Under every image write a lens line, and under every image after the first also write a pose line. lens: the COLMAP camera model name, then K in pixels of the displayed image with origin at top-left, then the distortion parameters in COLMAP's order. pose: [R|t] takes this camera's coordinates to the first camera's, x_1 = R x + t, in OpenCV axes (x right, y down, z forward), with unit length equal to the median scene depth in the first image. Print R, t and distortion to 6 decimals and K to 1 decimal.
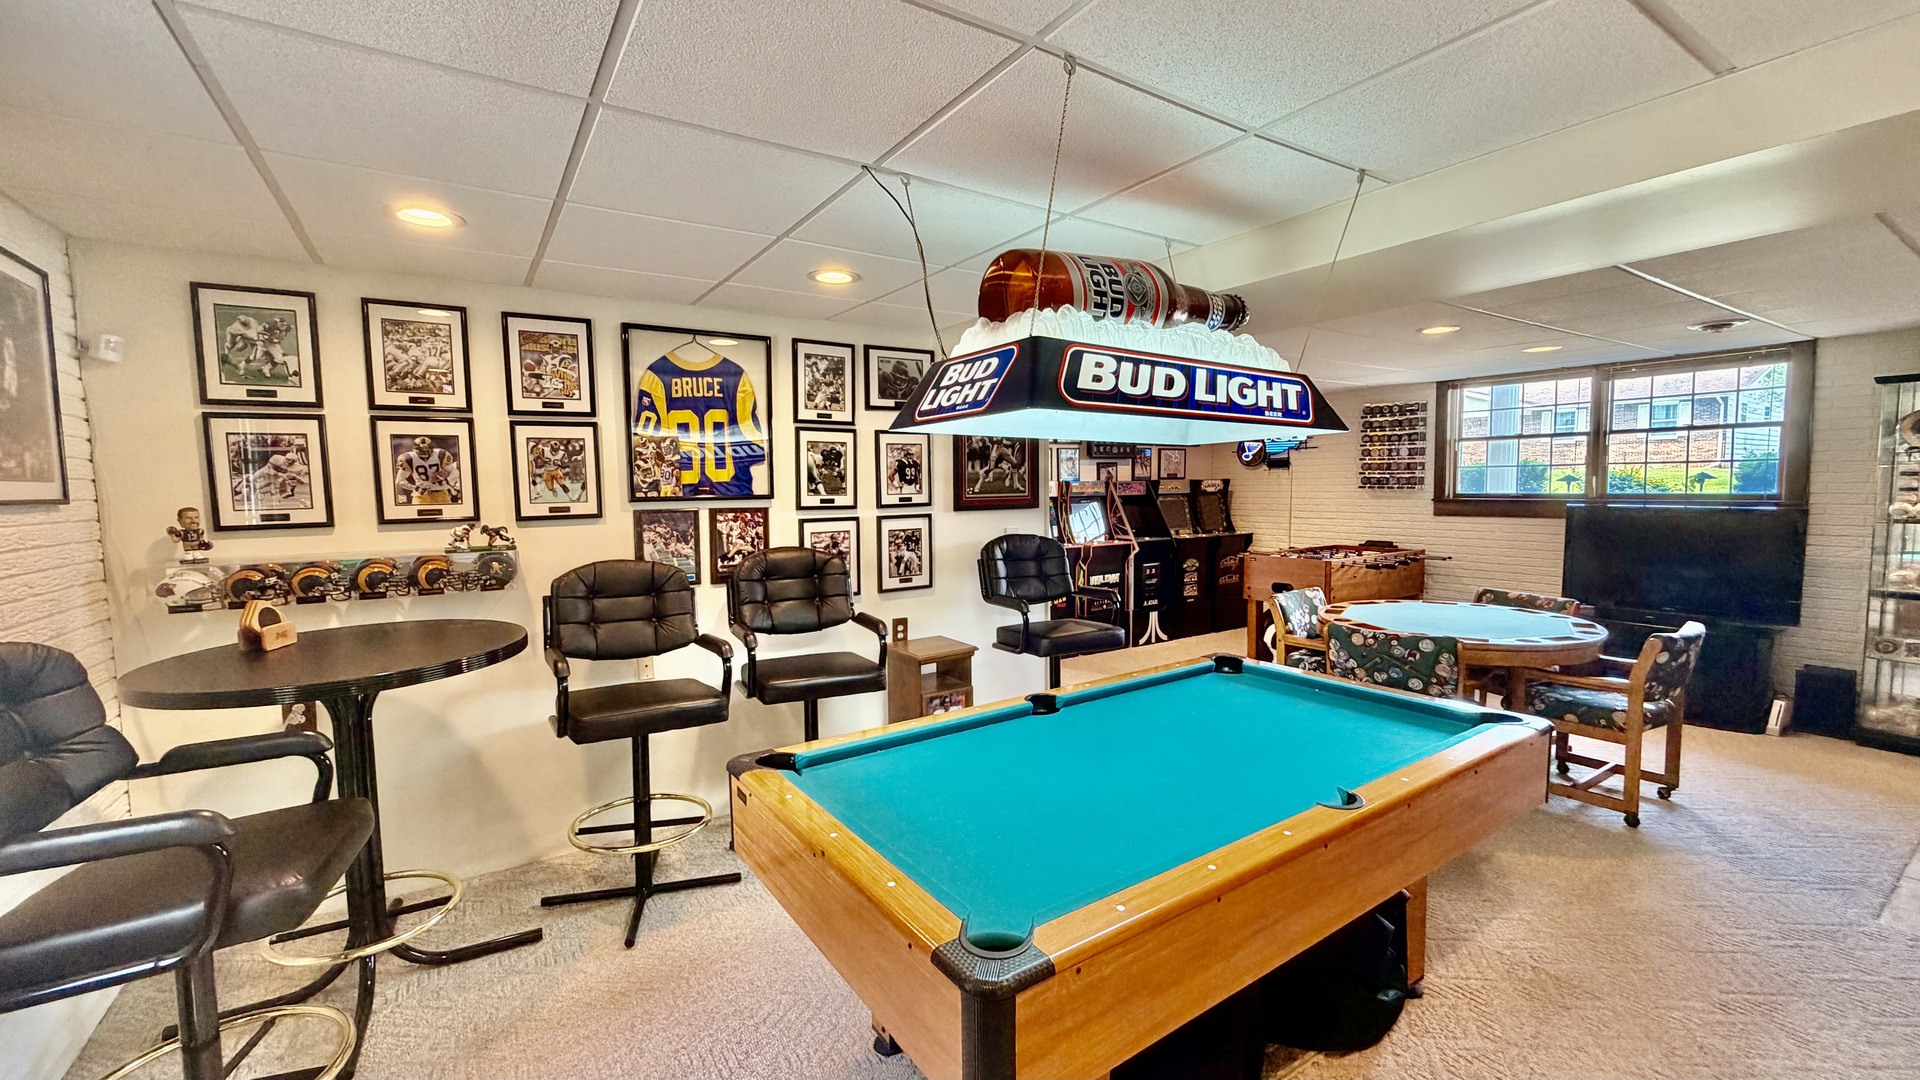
lens RADIAL K [[764.6, 0, 954.8], [0, 764.6, 538.3], [0, 0, 1]] dist [0.001934, -0.000508]
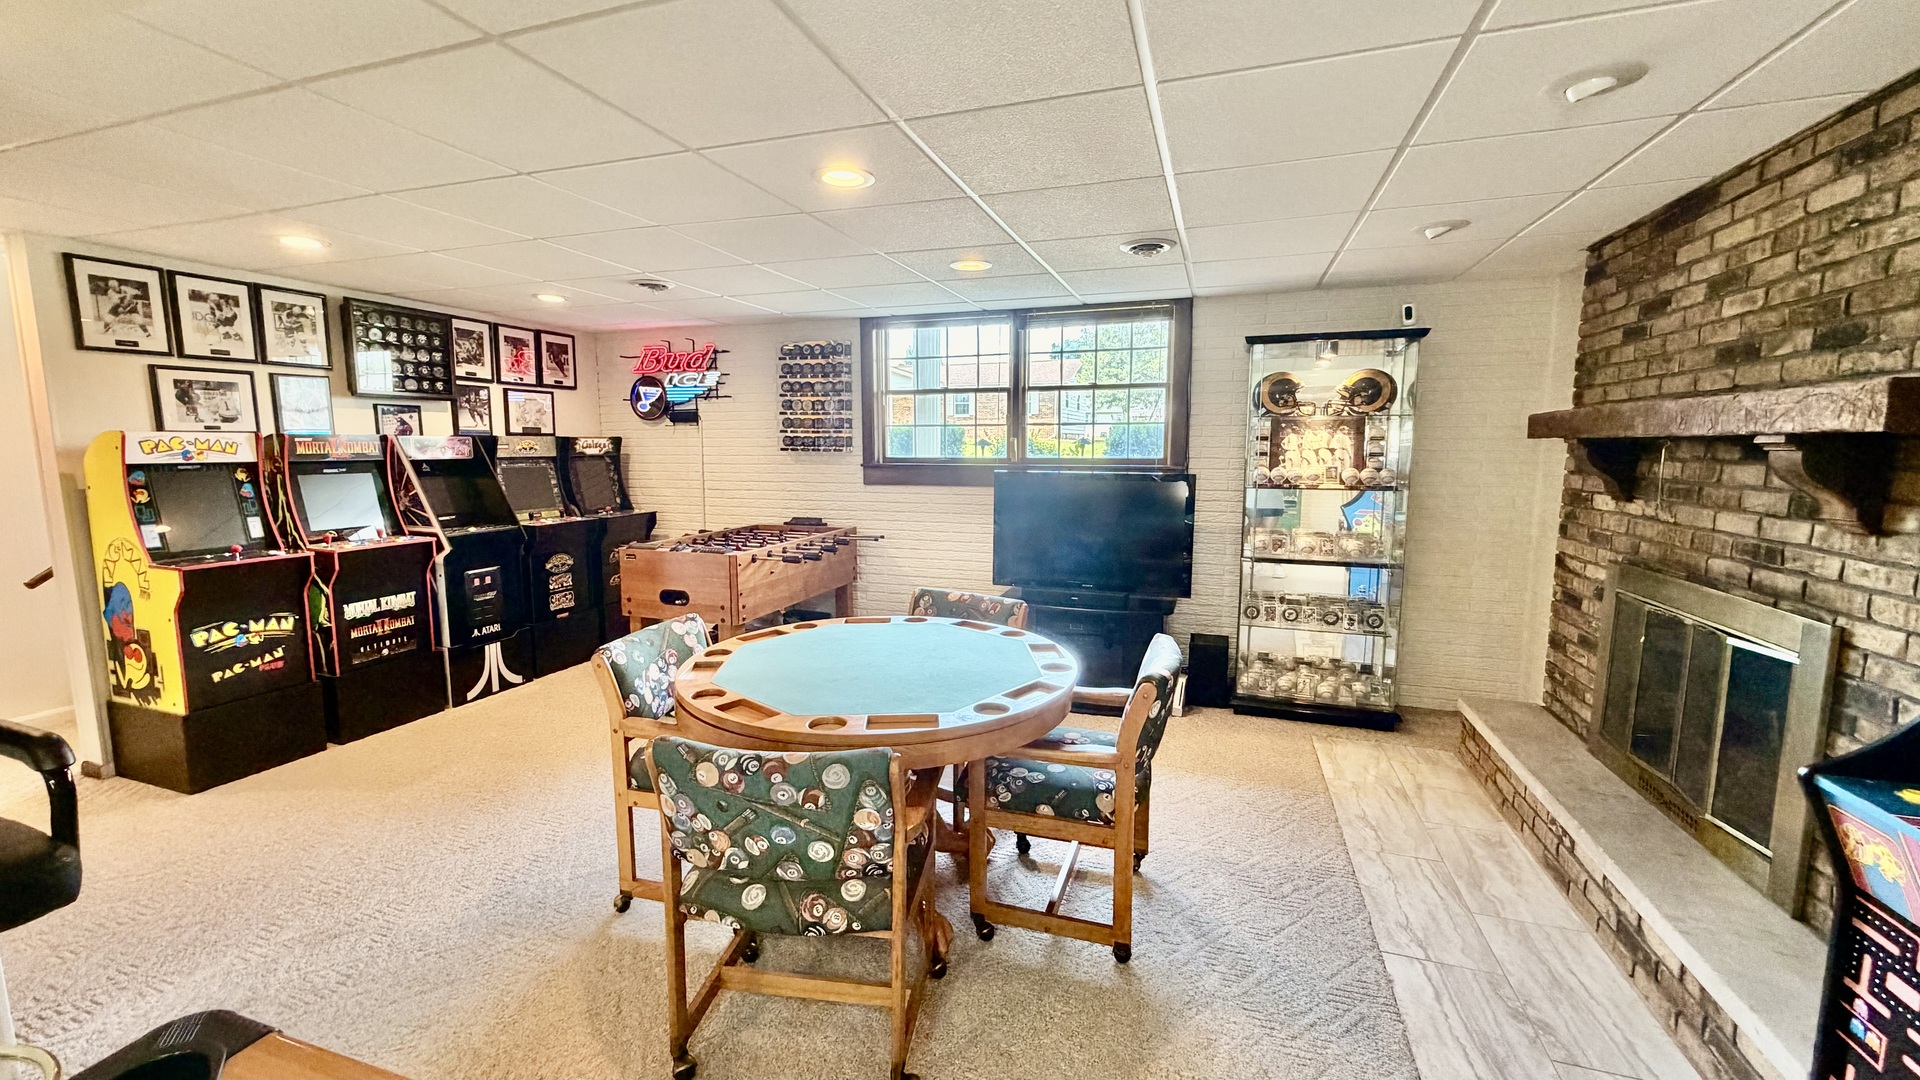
lens RADIAL K [[764.6, 0, 954.8], [0, 764.6, 538.3], [0, 0, 1]] dist [0.001934, -0.000508]
pose [[0.788064, -0.063198, 0.612341, 0.190616], [0.034941, 0.997705, 0.058002, -0.015725], [-0.614601, -0.024313, 0.788463, 0.282873]]
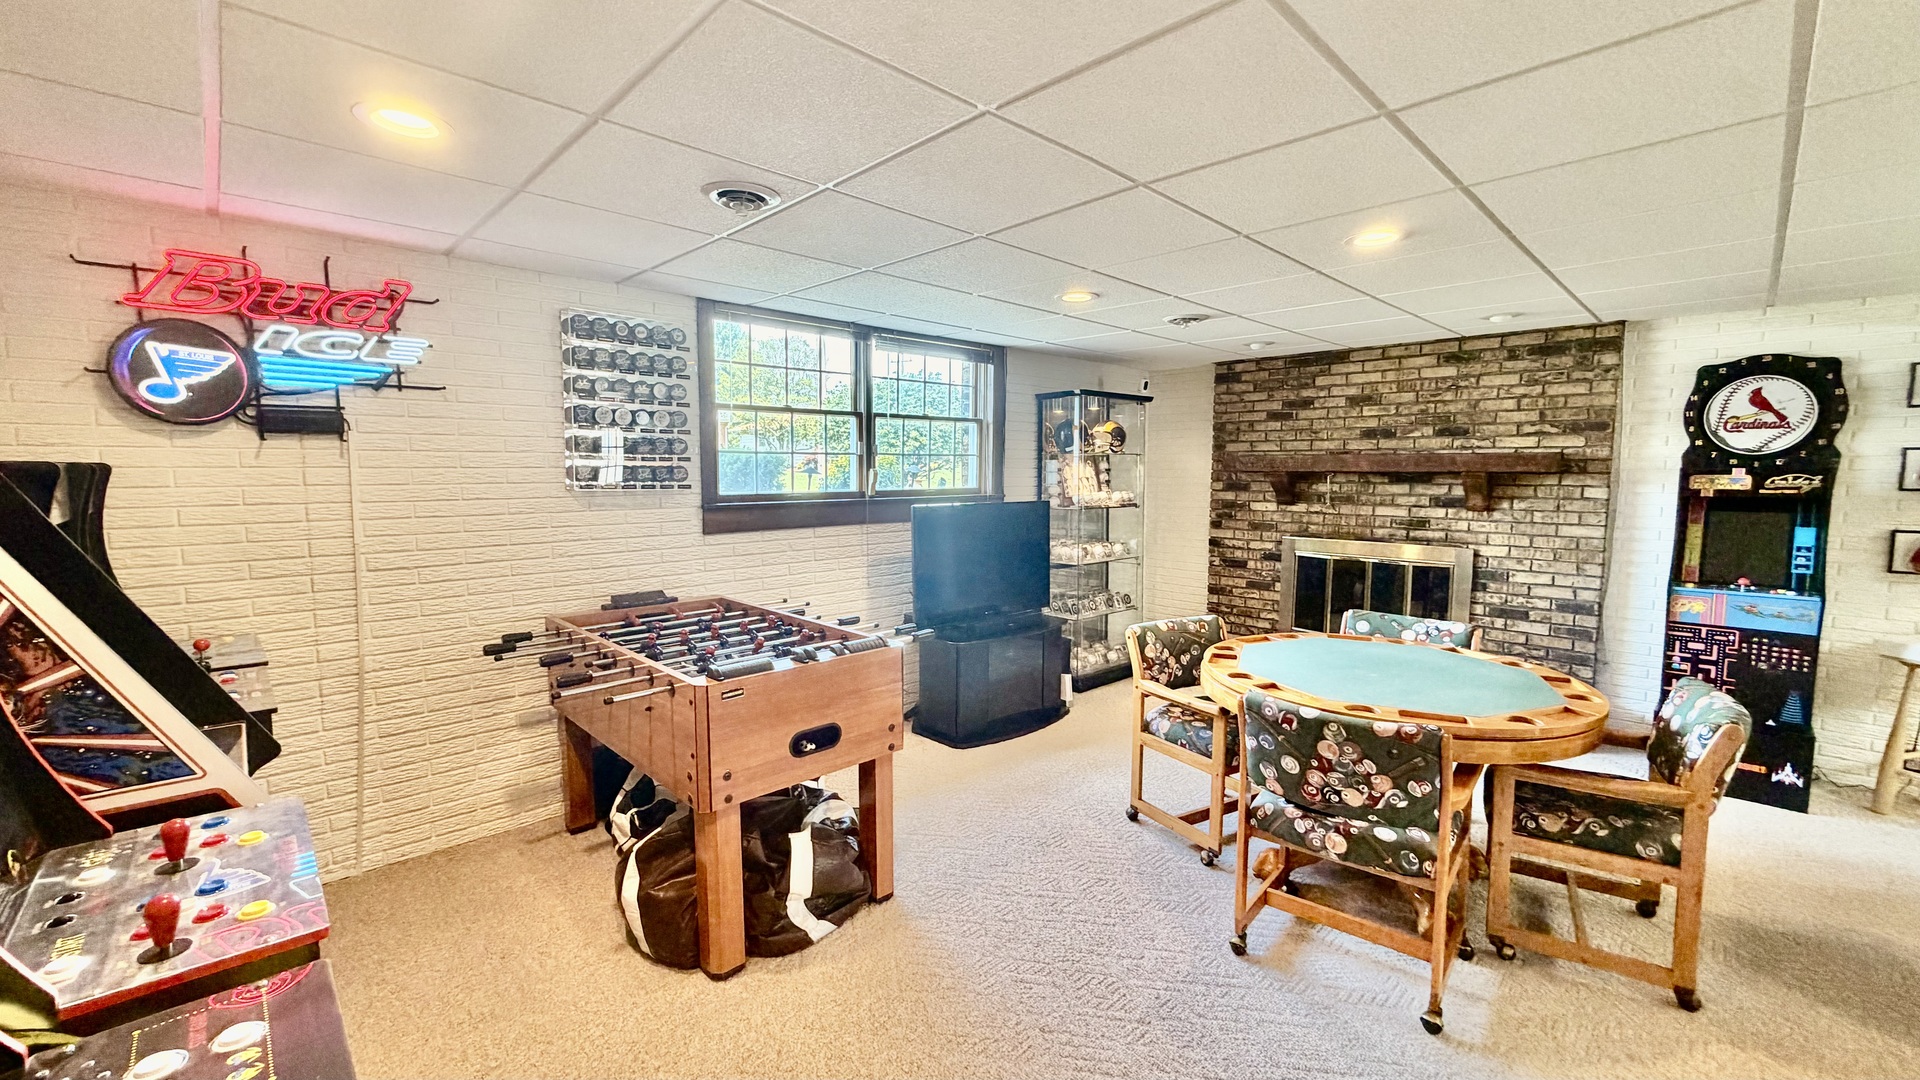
lens RADIAL K [[764.6, 0, 954.8], [0, 764.6, 538.3], [0, 0, 1]] dist [0.001934, -0.000508]
pose [[-0.192392, -0.077373, 0.978263, 0.026977], [0.072815, 0.993013, 0.092860, -0.064165], [-0.978613, 0.089098, -0.185414, 0.890120]]
